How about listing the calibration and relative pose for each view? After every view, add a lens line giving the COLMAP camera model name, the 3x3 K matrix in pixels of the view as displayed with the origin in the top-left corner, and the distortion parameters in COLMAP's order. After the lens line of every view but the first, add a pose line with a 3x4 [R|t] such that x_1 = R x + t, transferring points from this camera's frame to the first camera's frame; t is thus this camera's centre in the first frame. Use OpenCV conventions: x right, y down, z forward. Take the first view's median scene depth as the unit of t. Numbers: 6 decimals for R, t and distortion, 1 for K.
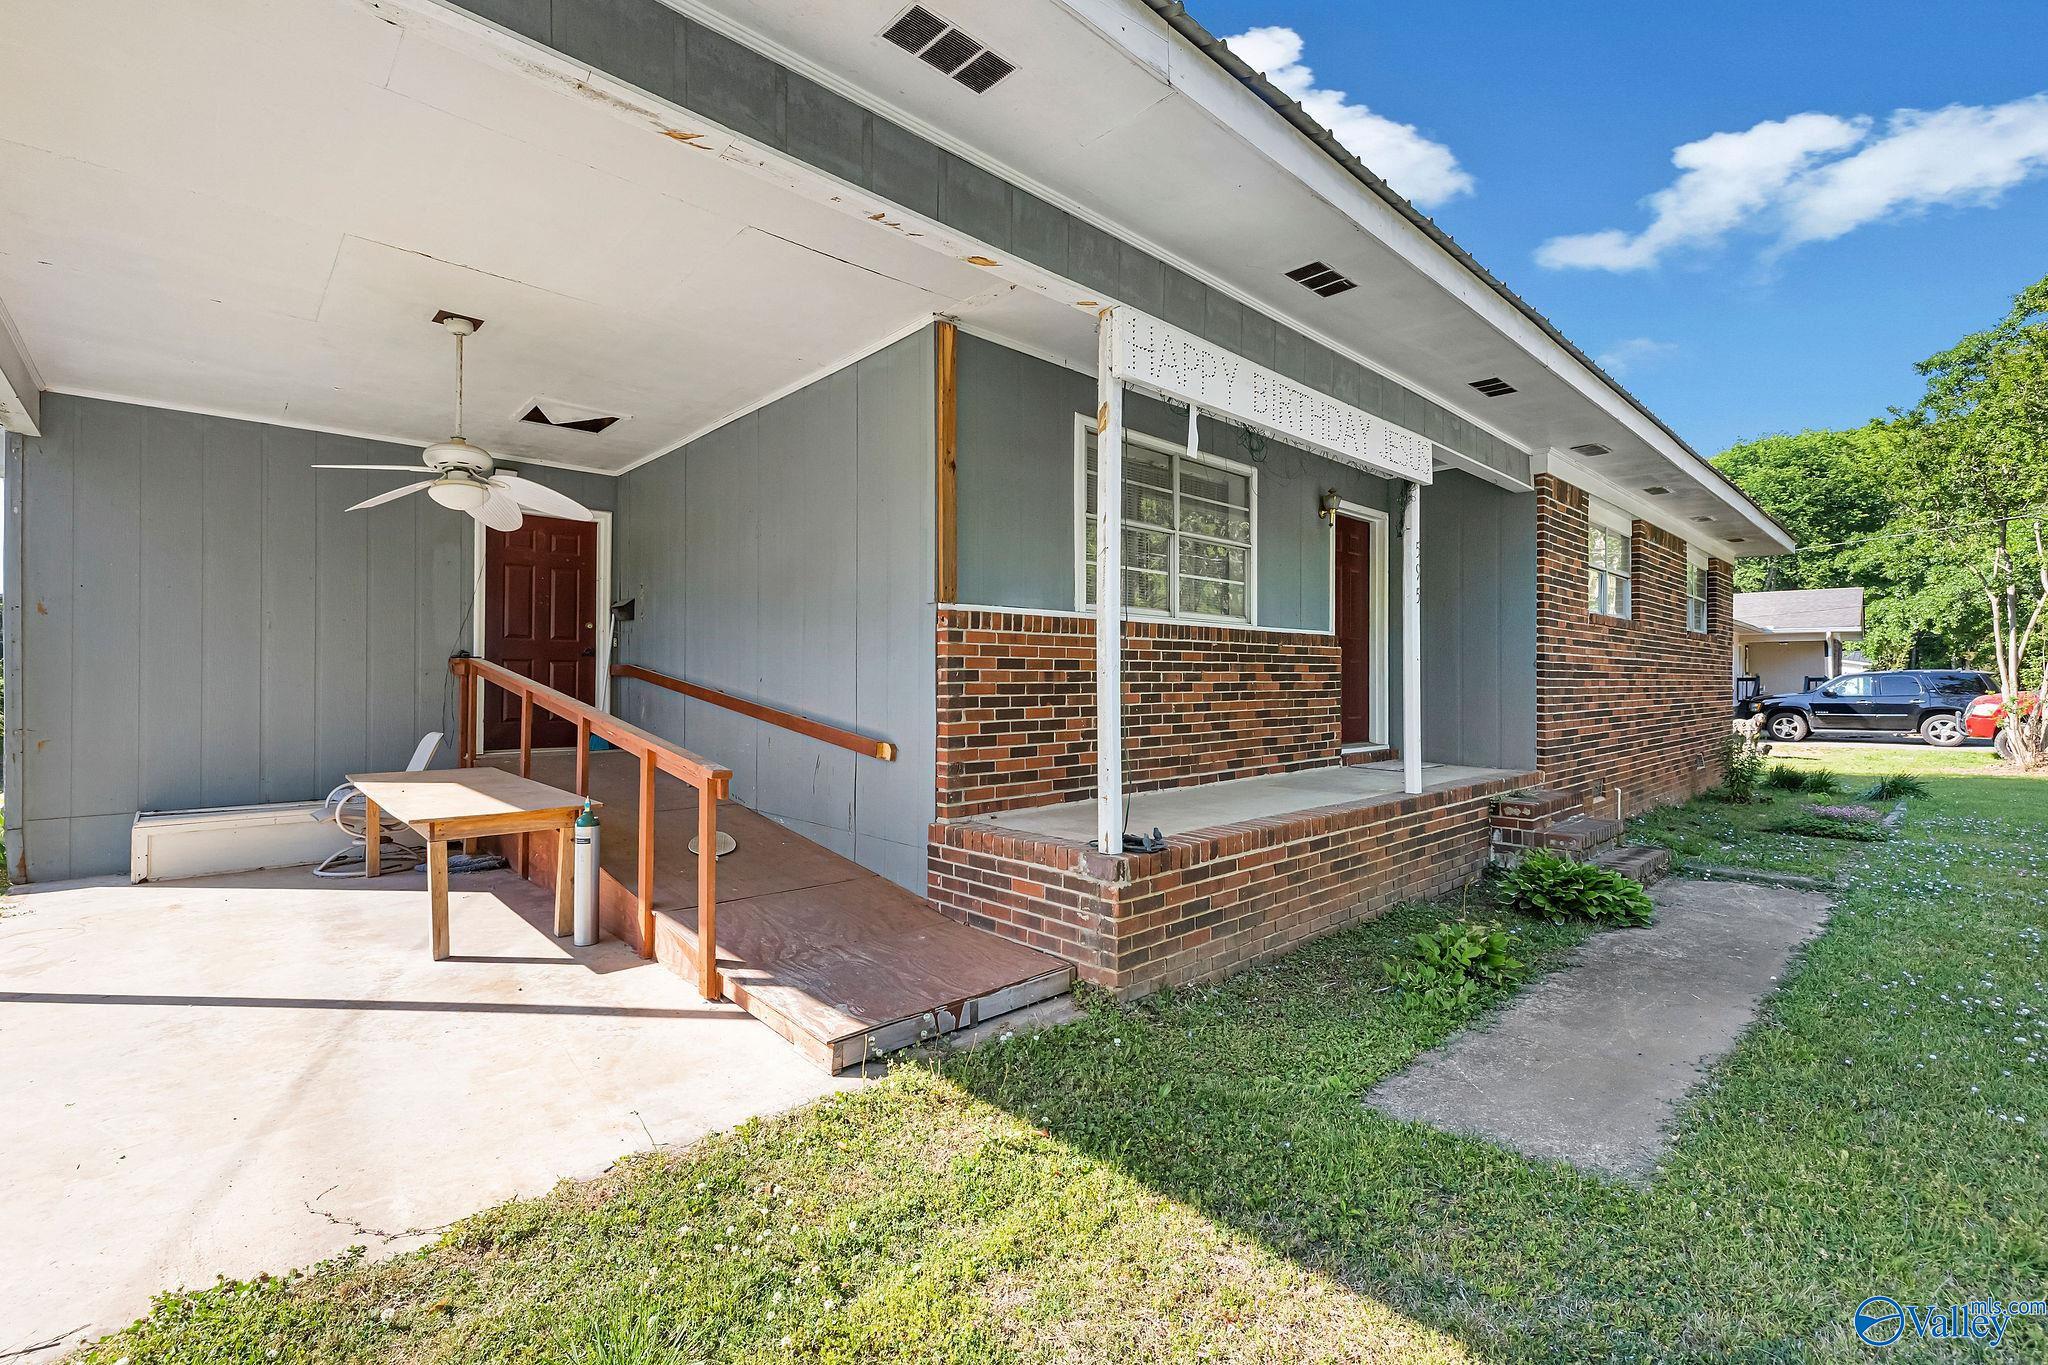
lens RADIAL K [[874.7, 0, 1017.2], [0, 874.7, 669.2], [0, 0, 1]] dist [-0.000757, -0.000152]
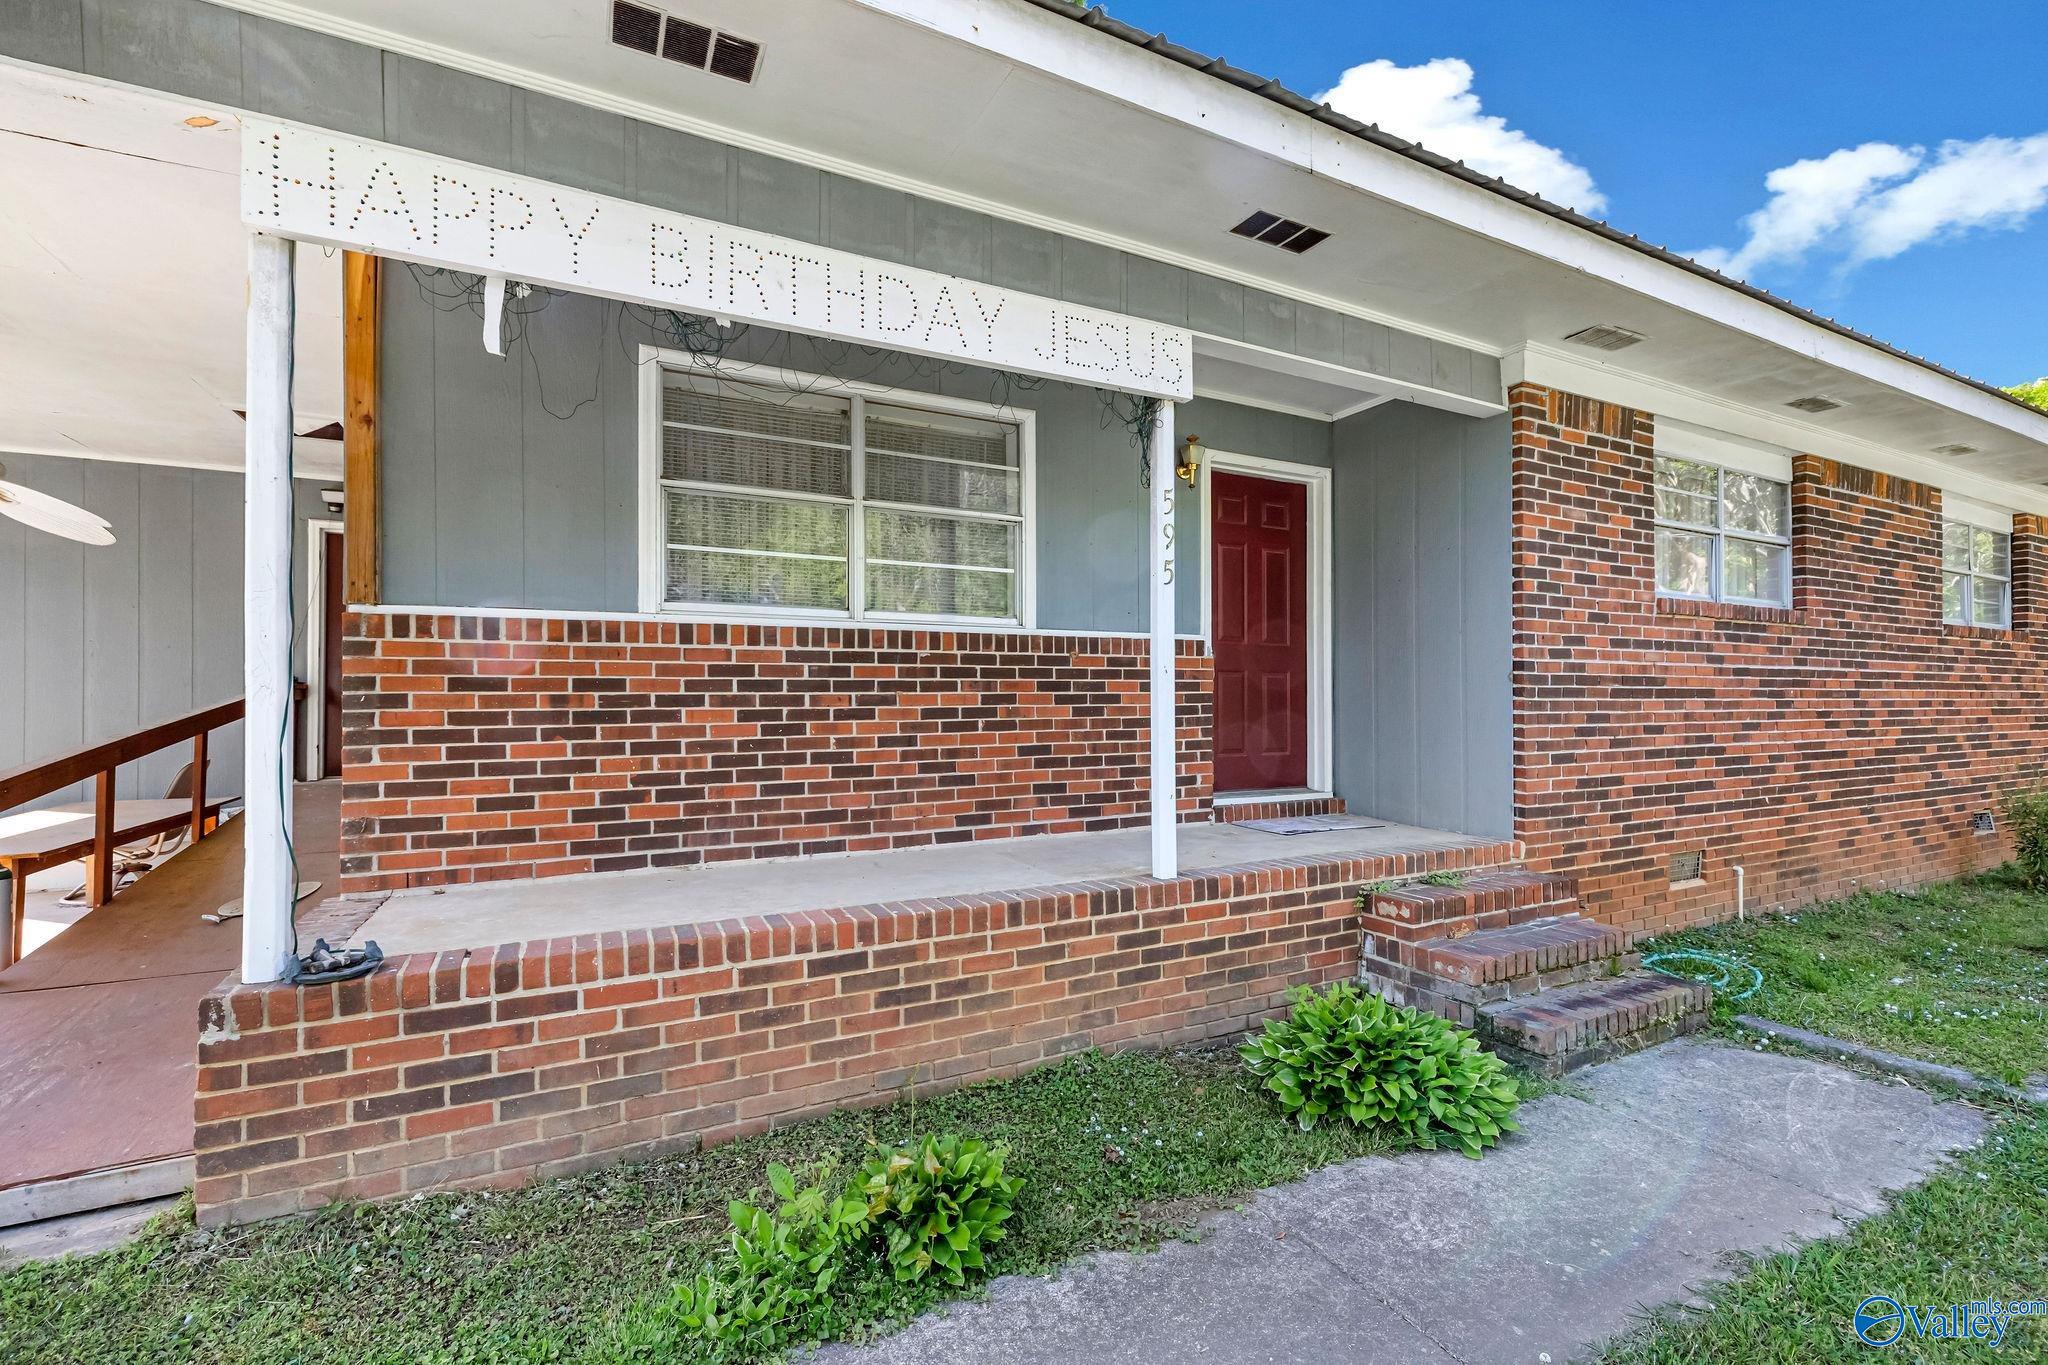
lens RADIAL K [[861.7, 0, 1009.3], [0, 861.7, 688.9], [0, 0, 1]] dist [-0.000627, -0.000018]
pose [[0.960639, -0.008288, -0.277675, 0.496194], [0.007772, 0.999965, -0.002958, 0.002629], [0.277690, 0.000684, 0.960671, 0.336771]]
